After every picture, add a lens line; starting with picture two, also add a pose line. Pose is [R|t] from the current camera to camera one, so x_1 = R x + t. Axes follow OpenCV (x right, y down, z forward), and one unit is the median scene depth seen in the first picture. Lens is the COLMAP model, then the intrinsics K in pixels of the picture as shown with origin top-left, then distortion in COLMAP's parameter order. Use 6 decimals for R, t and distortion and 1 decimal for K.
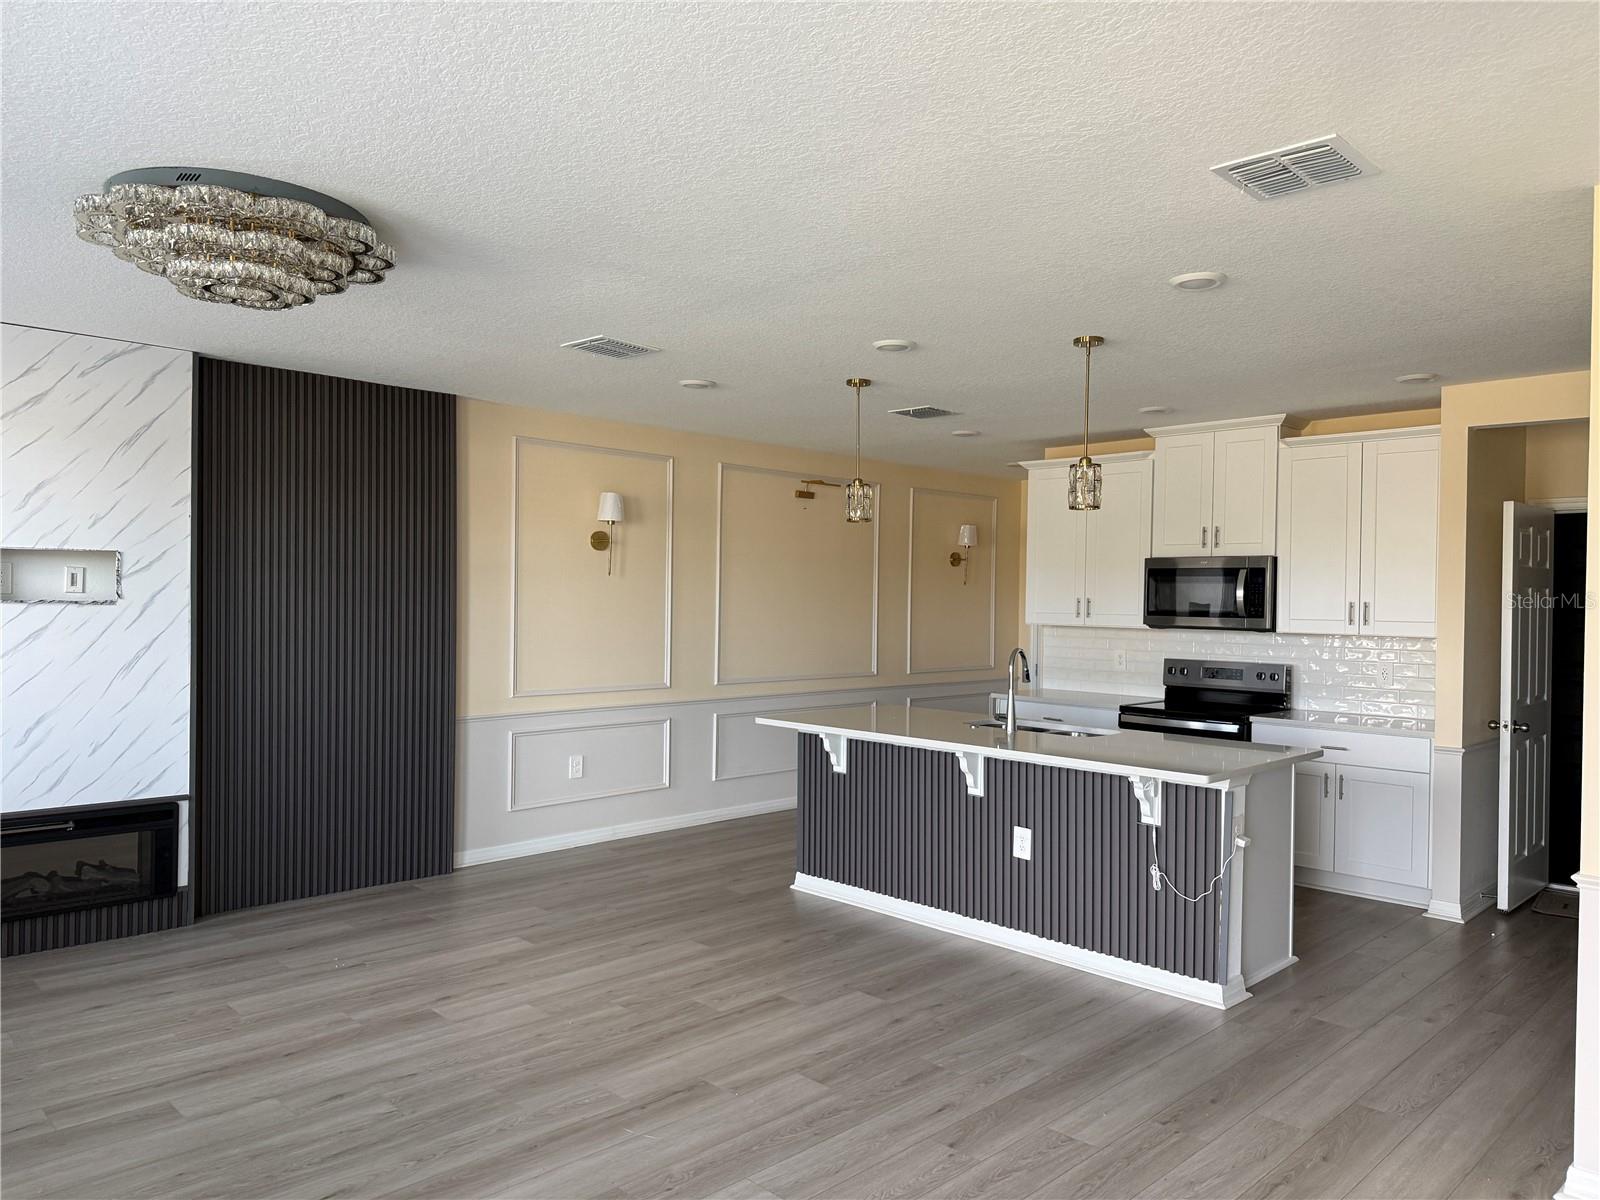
lens RADIAL K [[1119.5, 0, 800.7], [0, 1119.5, 600.2], [0, 0, 1]] dist [0.033882, -0.006075]
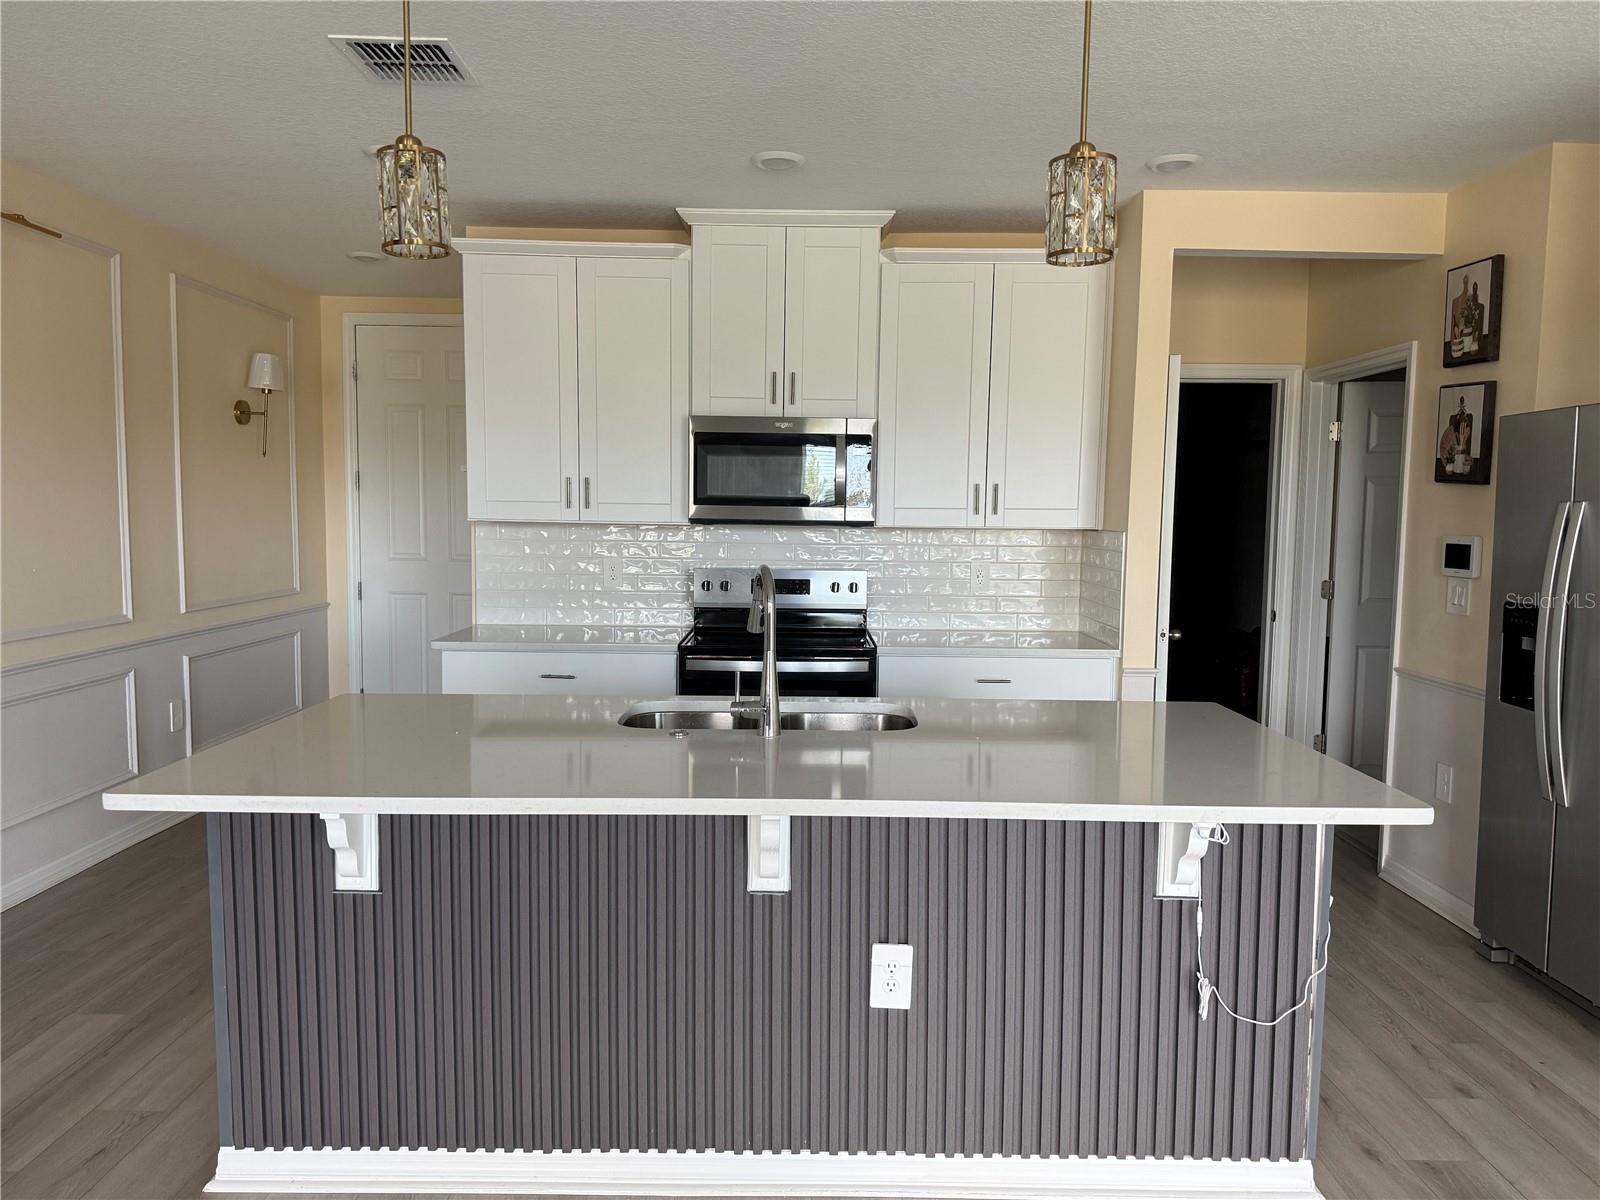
lens RADIAL K [[1119.5, 0, 799.8], [0, 1119.5, 616.5], [0, 0, 1]] dist [0.033882, -0.006075]
pose [[0.704163, -0.076245, 0.705933, -0.119850], [-0.000543, 0.994160, 0.107917, 0.008692], [-0.710039, -0.076375, 0.700009, 0.535023]]
